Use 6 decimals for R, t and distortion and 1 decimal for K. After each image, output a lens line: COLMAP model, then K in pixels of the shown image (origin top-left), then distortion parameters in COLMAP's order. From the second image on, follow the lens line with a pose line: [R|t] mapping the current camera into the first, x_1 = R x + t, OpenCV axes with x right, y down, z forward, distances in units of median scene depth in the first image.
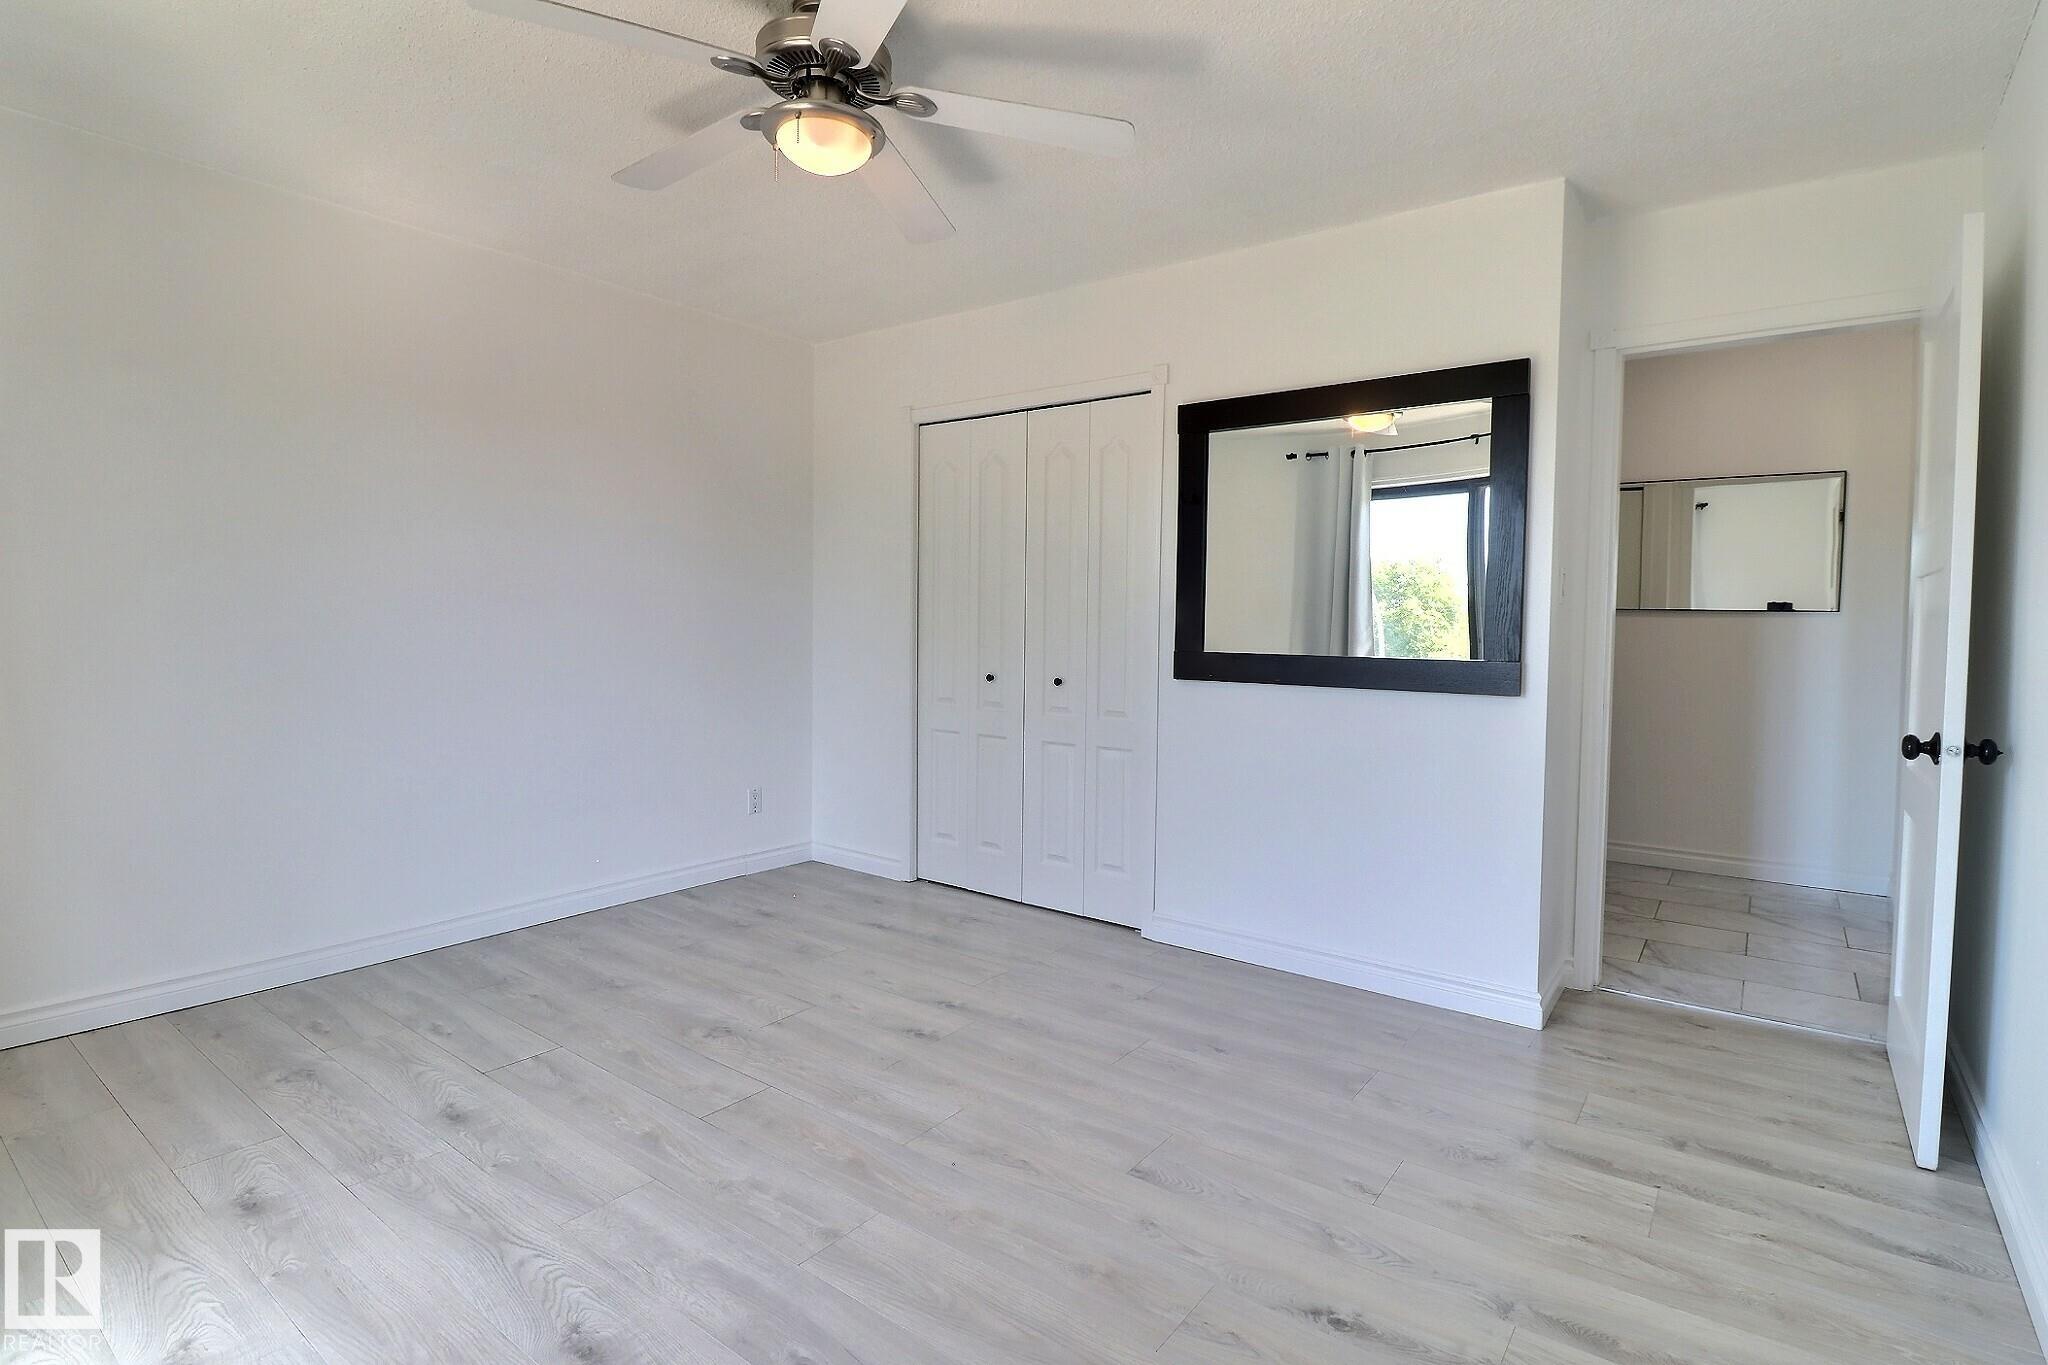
lens RADIAL K [[964.6, 0, 1039.5], [0, 964.6, 656.8], [0, 0, 1]] dist [0.005682, -0.017263]
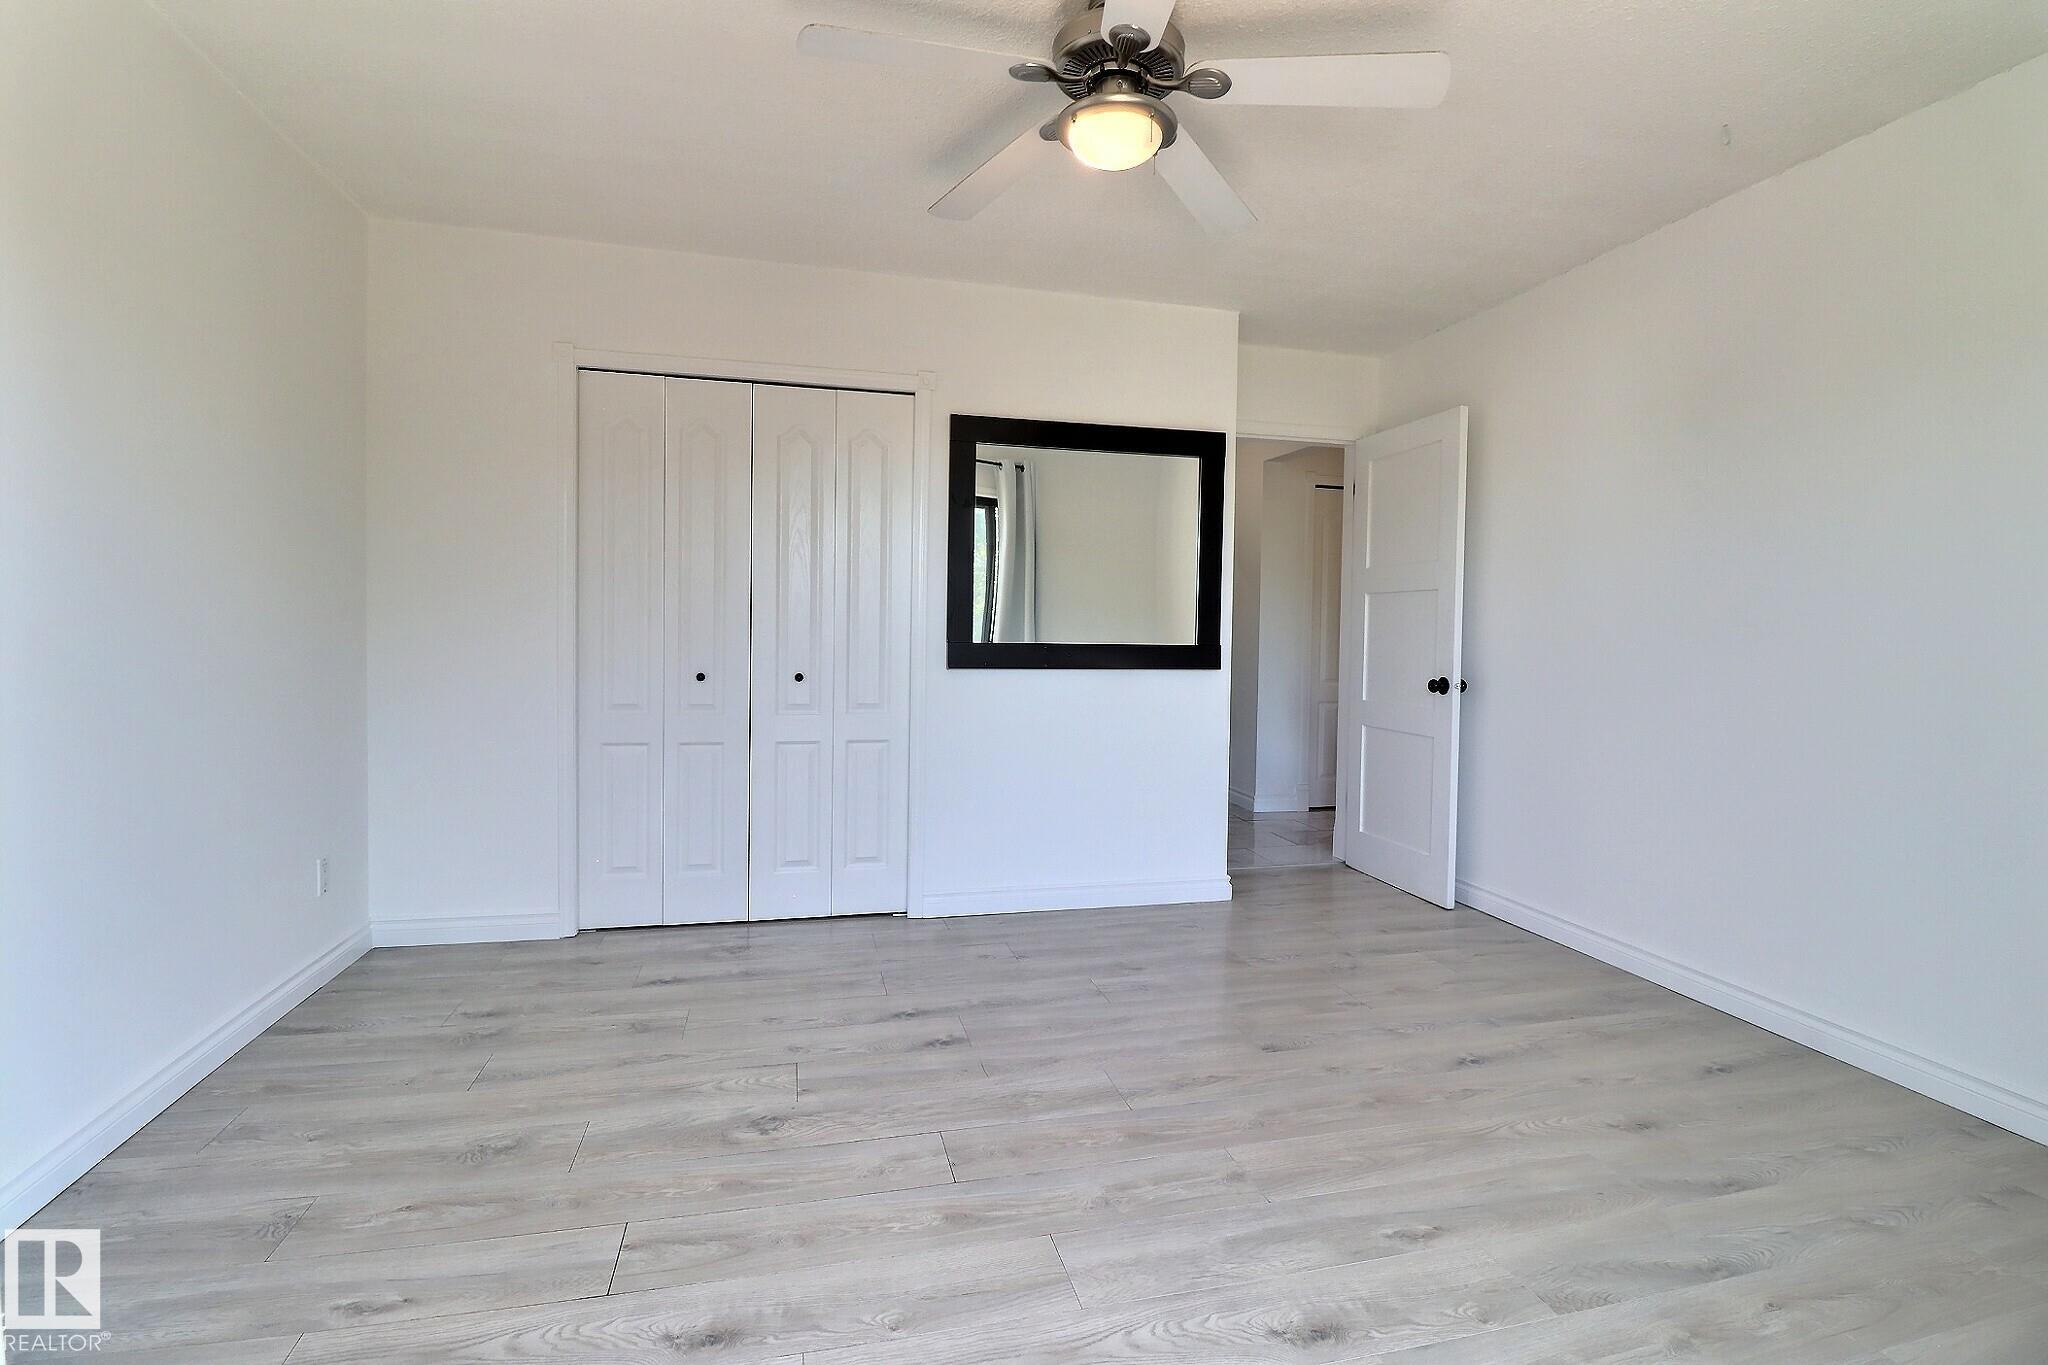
lens RADIAL K [[952.0, 0, 1020.6], [0, 952.0, 656.5], [0, 0, 1]] dist [-0.000477, -0.012179]
pose [[0.645671, -0.025487, 0.763191, -0.819094], [0.020455, 0.999661, 0.016079, -0.007324], [-0.763342, 0.005229, 0.645973, 0.340150]]
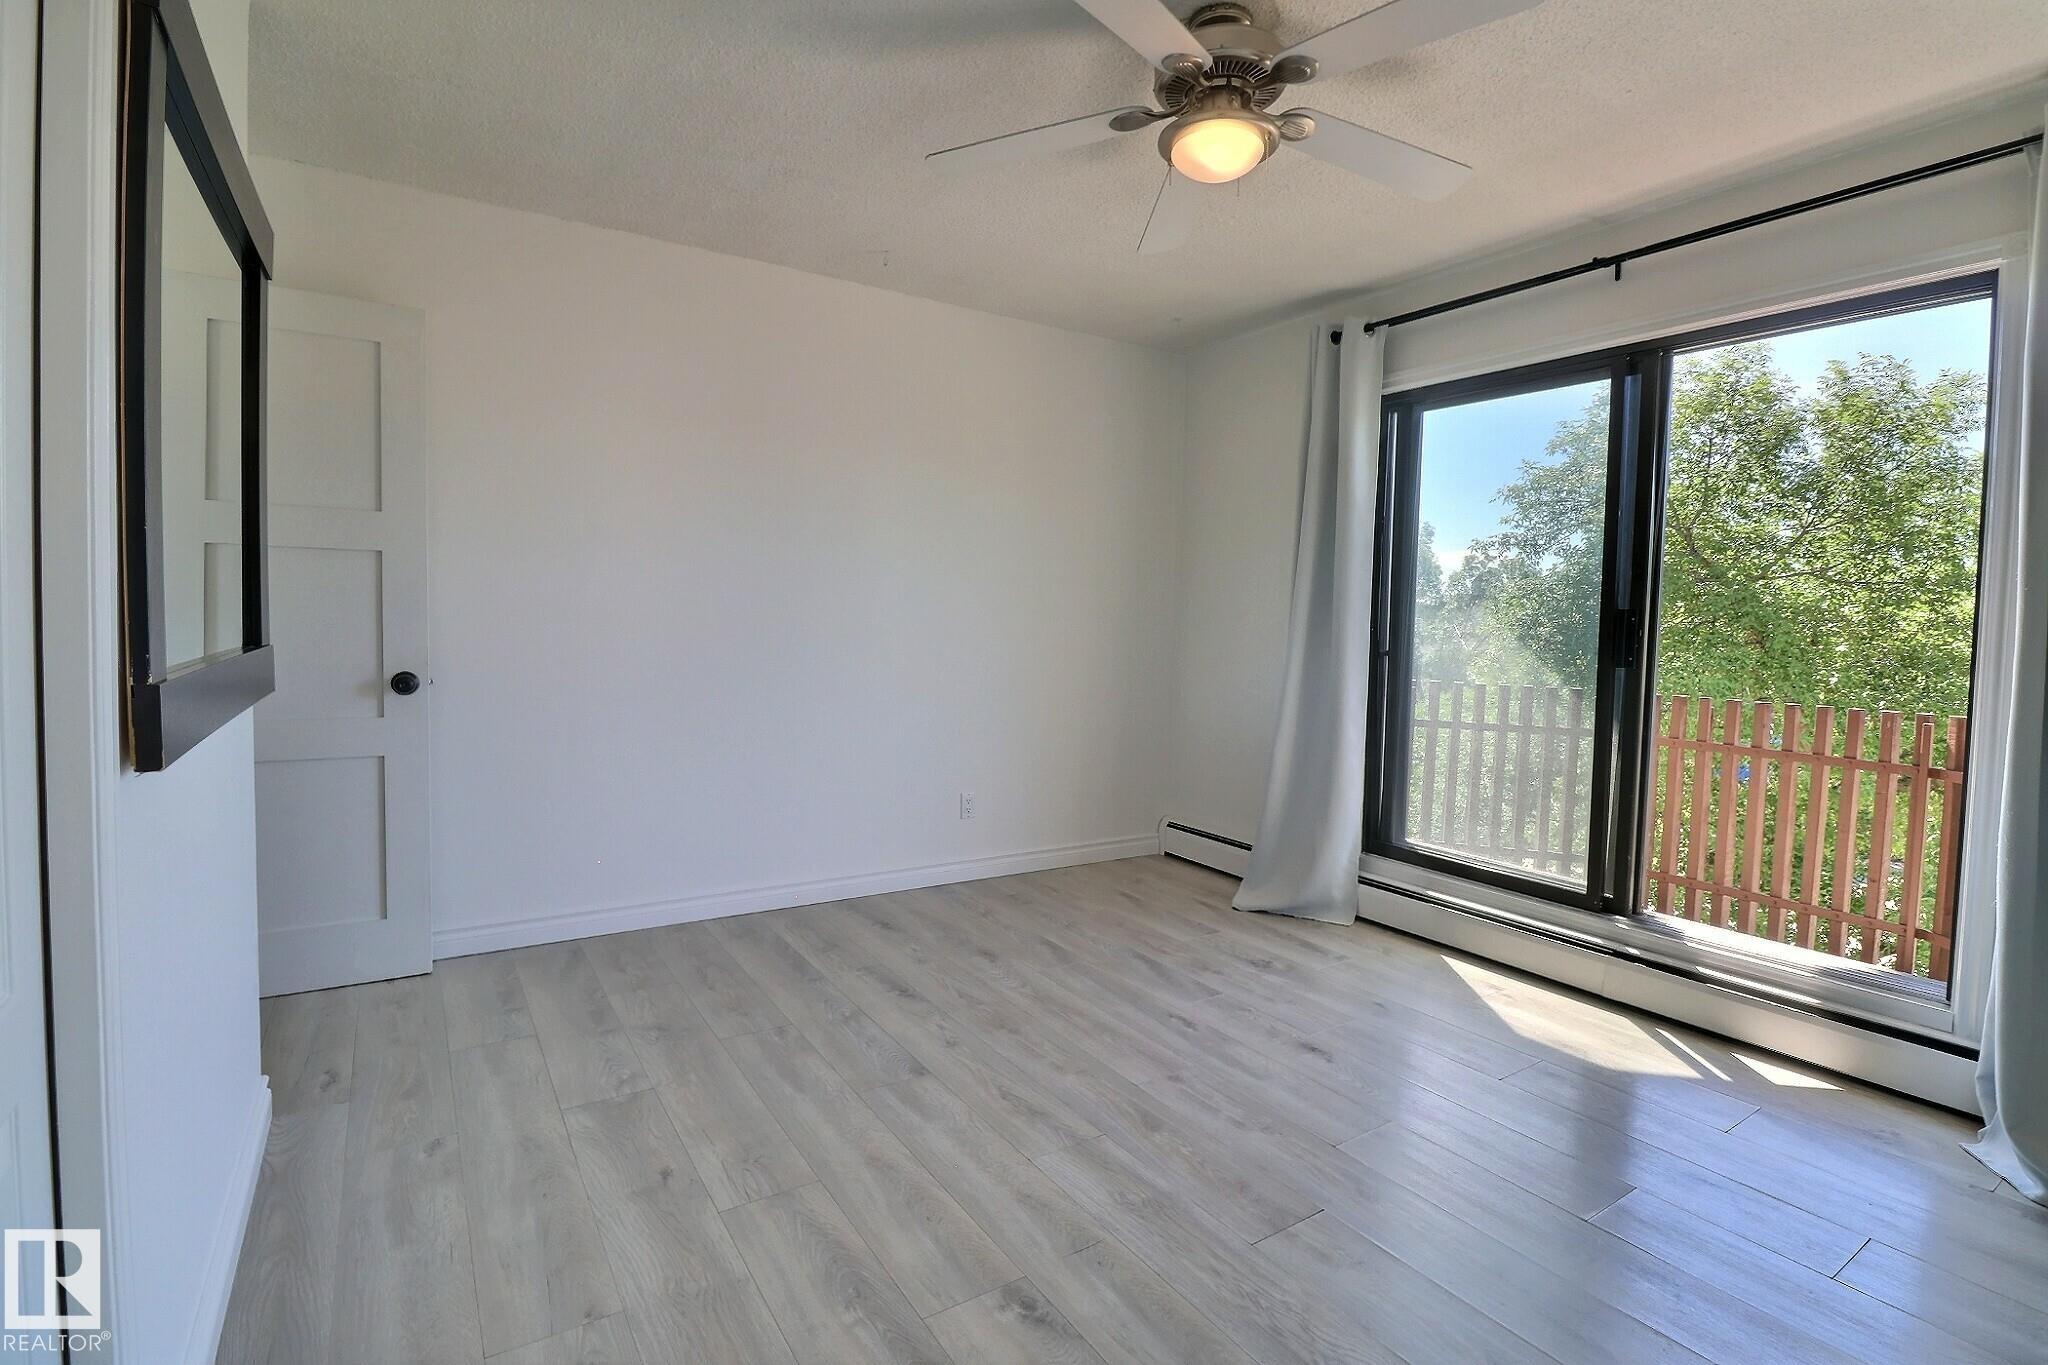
lens RADIAL K [[973.9, 0, 1035.1], [0, 973.9, 658.1], [0, 0, 1]] dist [0.000249, -0.013665]
pose [[-0.937218, -0.051241, 0.344958, -0.328087], [-0.023985, 0.996275, 0.082827, -0.064061], [-0.347918, 0.069353, -0.934956, 1.594871]]
